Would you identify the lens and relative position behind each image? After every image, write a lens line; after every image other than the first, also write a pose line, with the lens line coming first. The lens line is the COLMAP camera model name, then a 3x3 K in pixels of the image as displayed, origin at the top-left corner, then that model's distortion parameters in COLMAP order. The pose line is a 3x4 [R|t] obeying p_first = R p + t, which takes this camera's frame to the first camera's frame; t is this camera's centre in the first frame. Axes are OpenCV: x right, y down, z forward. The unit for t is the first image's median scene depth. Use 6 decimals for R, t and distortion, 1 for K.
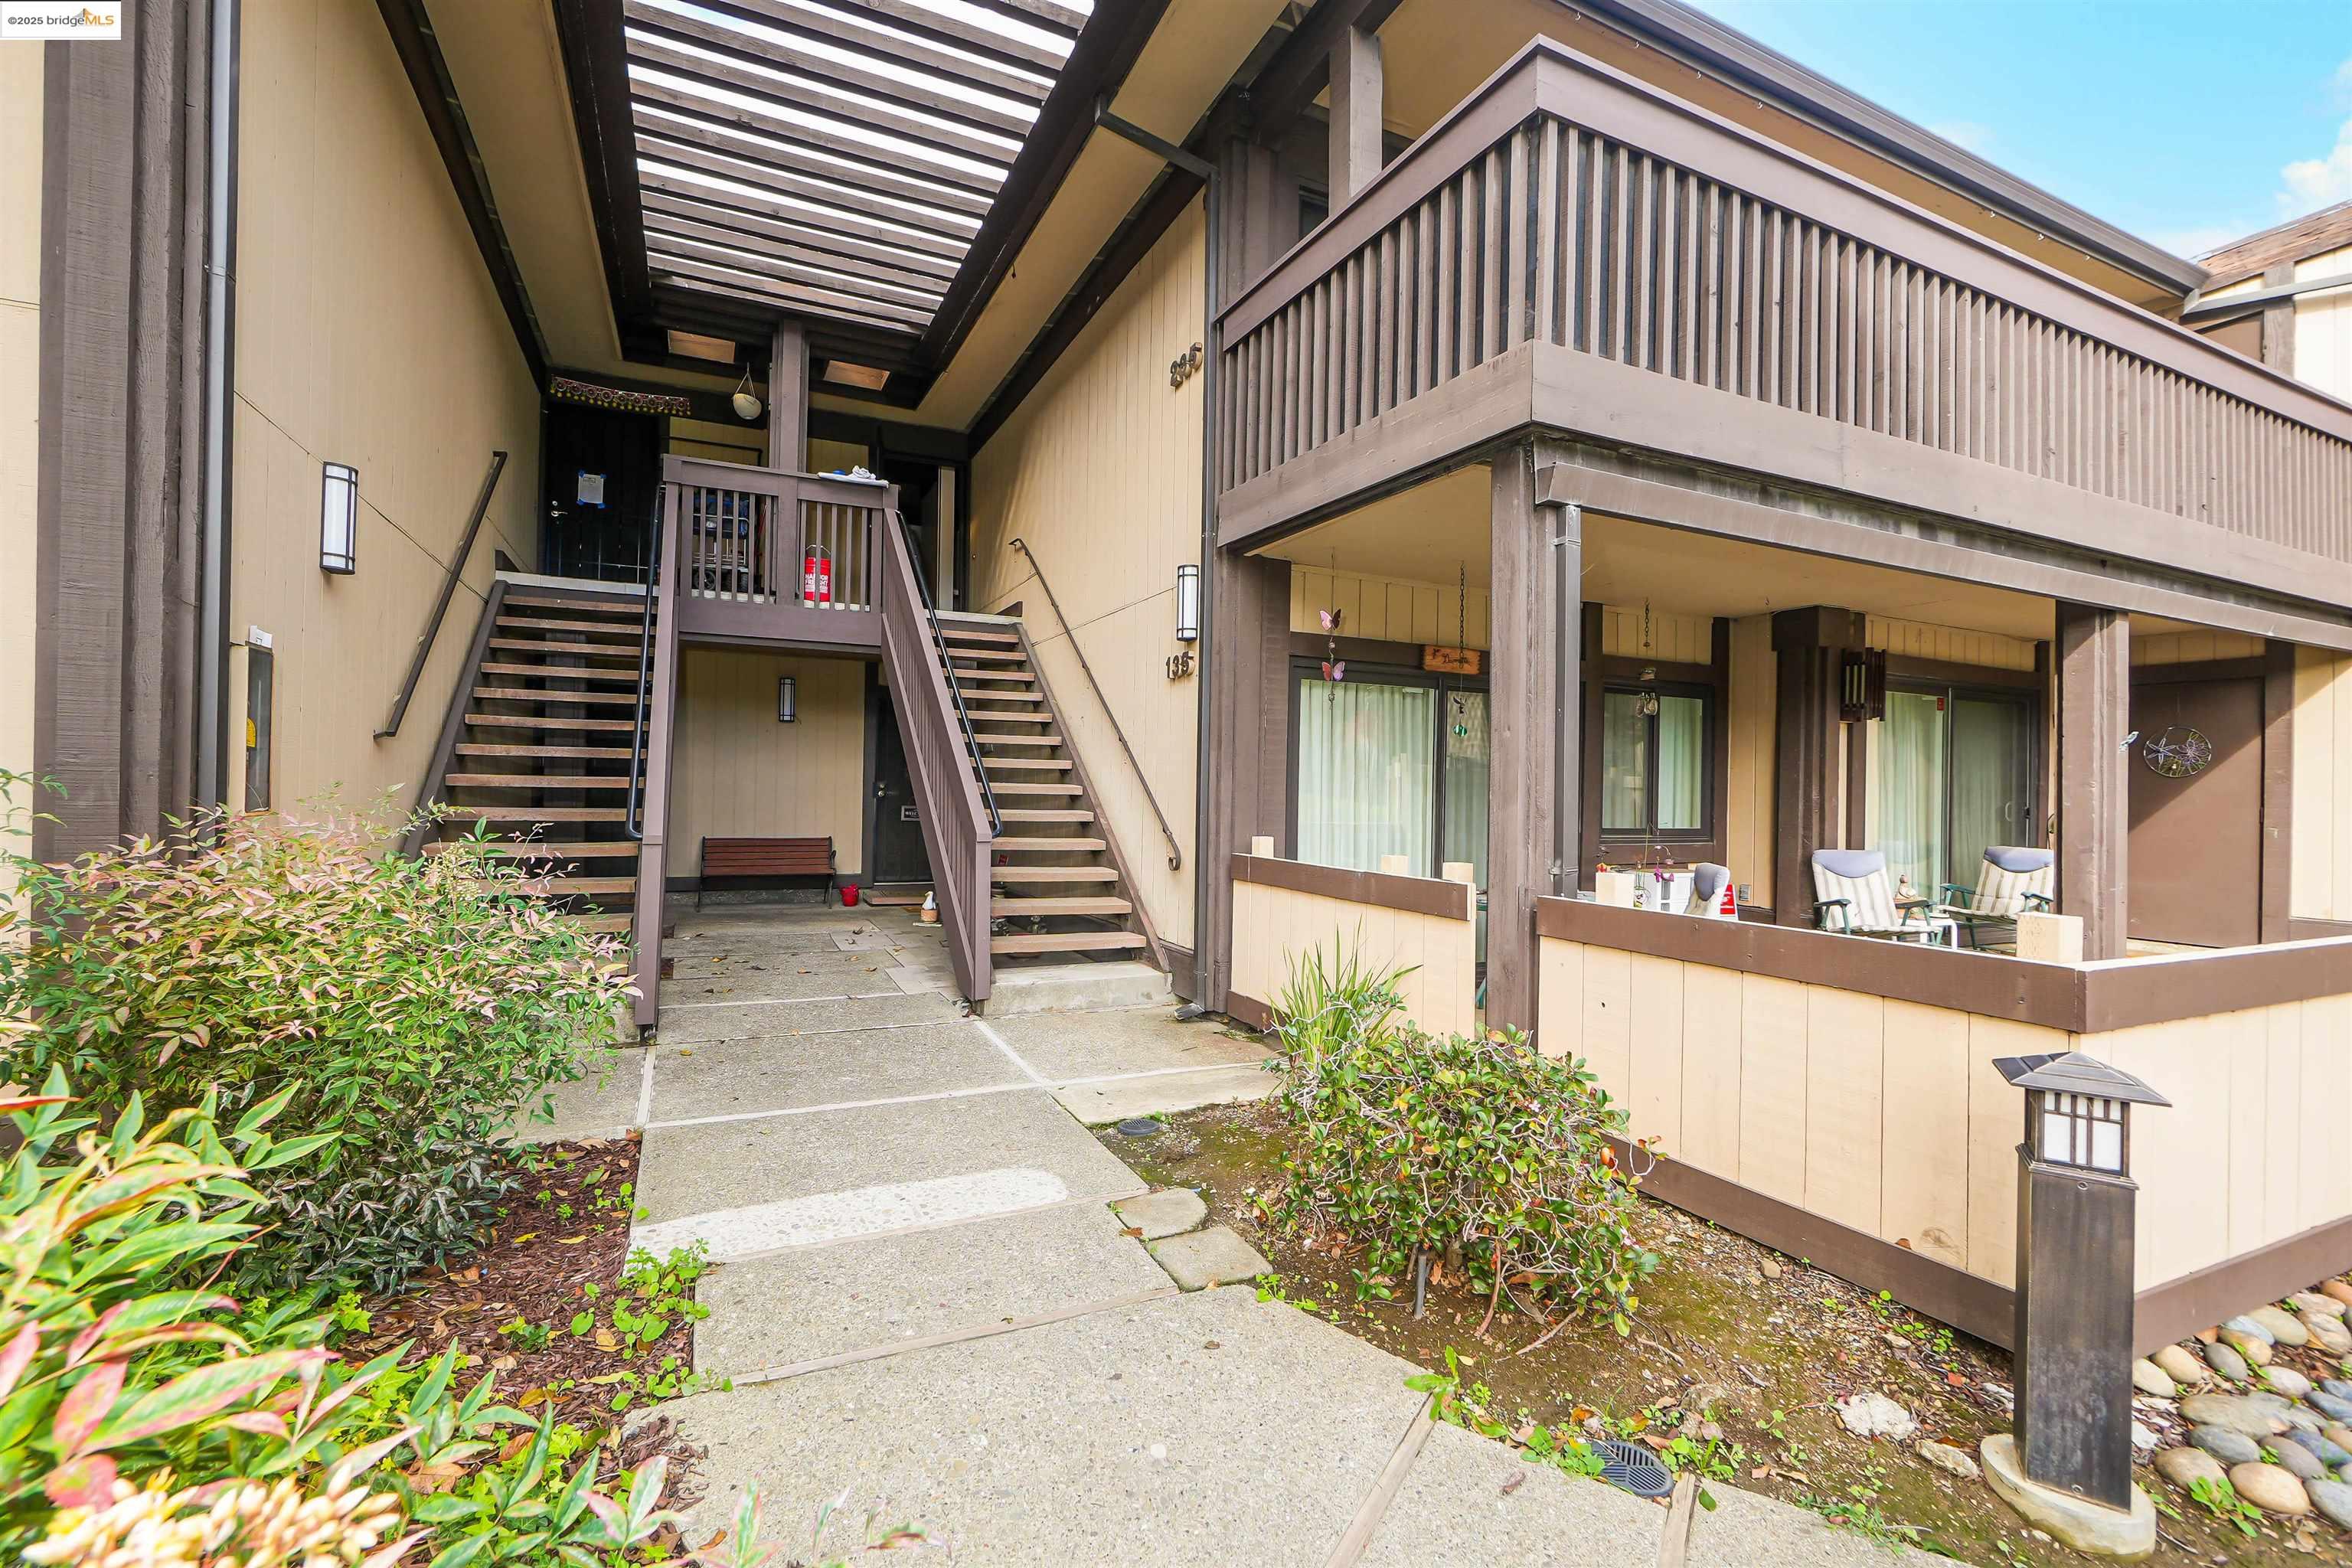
lens RADIAL K [[1004.9, 0, 1176.0], [0, 1004.9, 784.0], [0, 0, 1]] dist [0.017984, 0.000208]
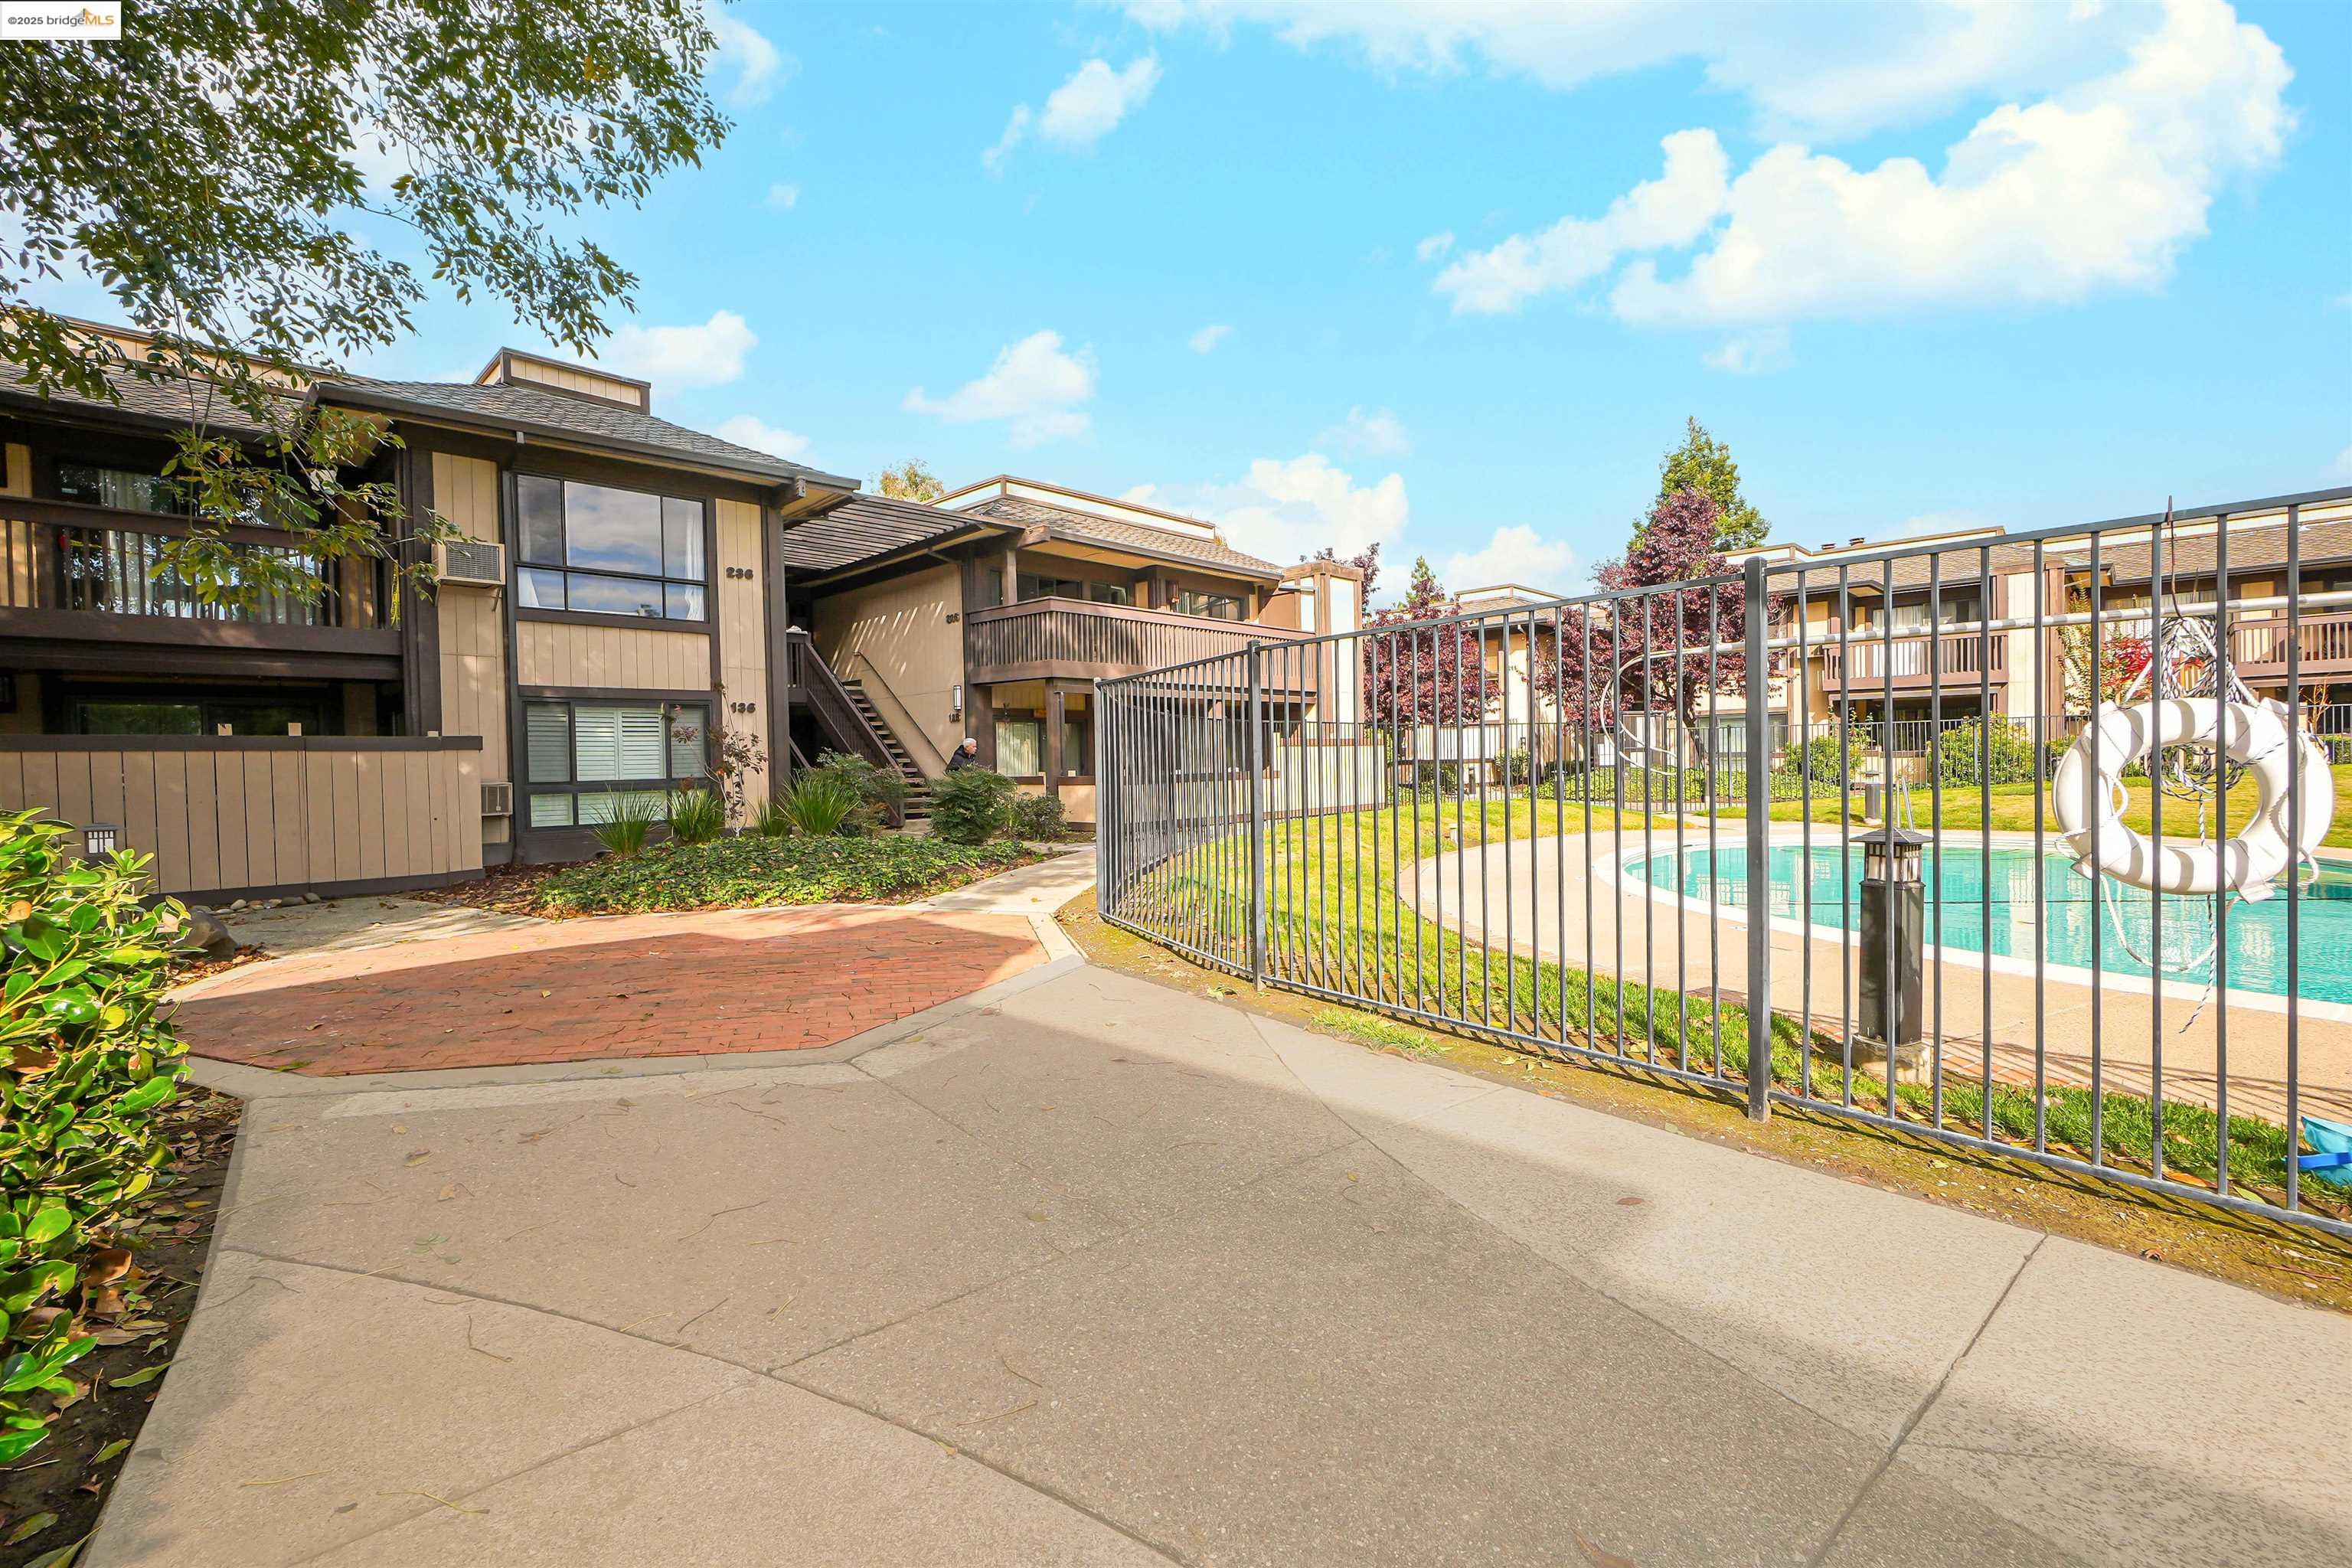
lens RADIAL K [[1007.6, 0, 1172.1], [0, 1007.6, 778.1], [0, 0, 1]] dist [0.002178, 0.000399]
pose [[0.933067, -0.040818, 0.357378, -0.526176], [0.031281, 0.998984, 0.032427, -0.012698], [-0.358339, -0.019077, 0.933397, -2.283691]]
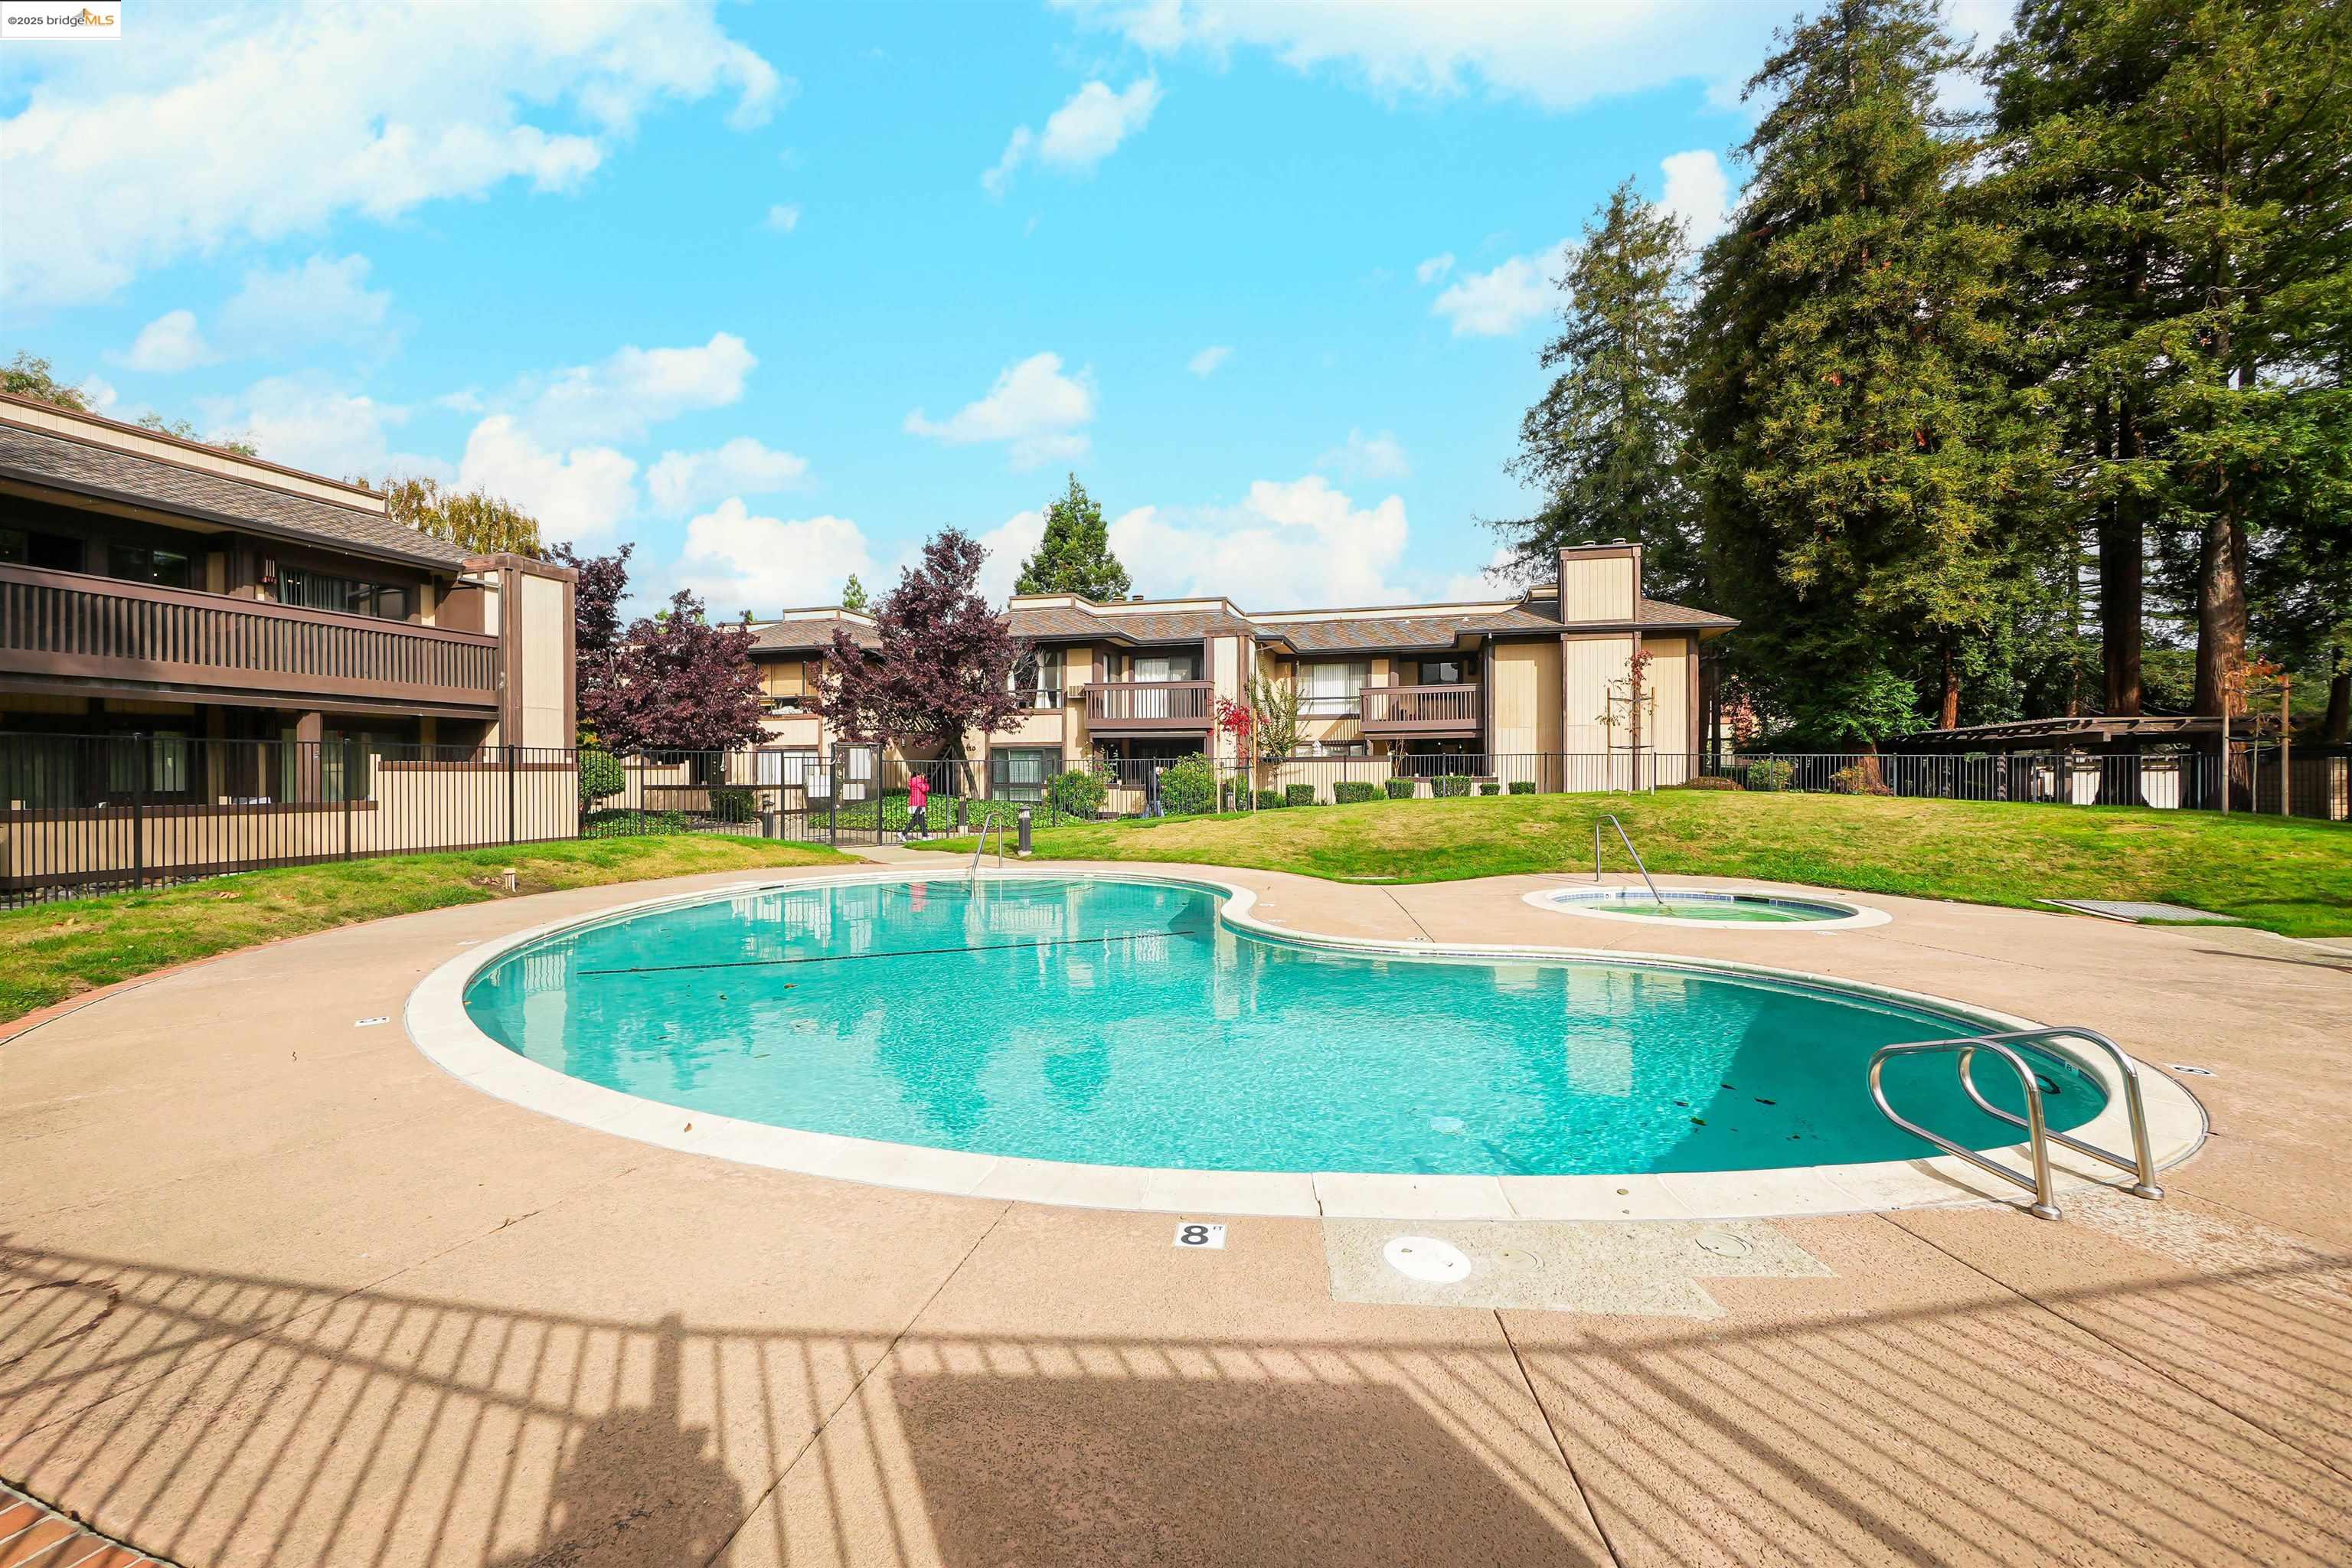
lens RADIAL K [[1007.6, 0, 1172.1], [0, 1007.6, 778.1], [0, 0, 1]] dist [0.002178, 0.000399]
pose [[0.650841, -0.019231, 0.758970, 0.322614], [0.004118, 0.999754, 0.021800, -0.028151], [-0.759202, -0.011063, 0.650760, -2.698686]]
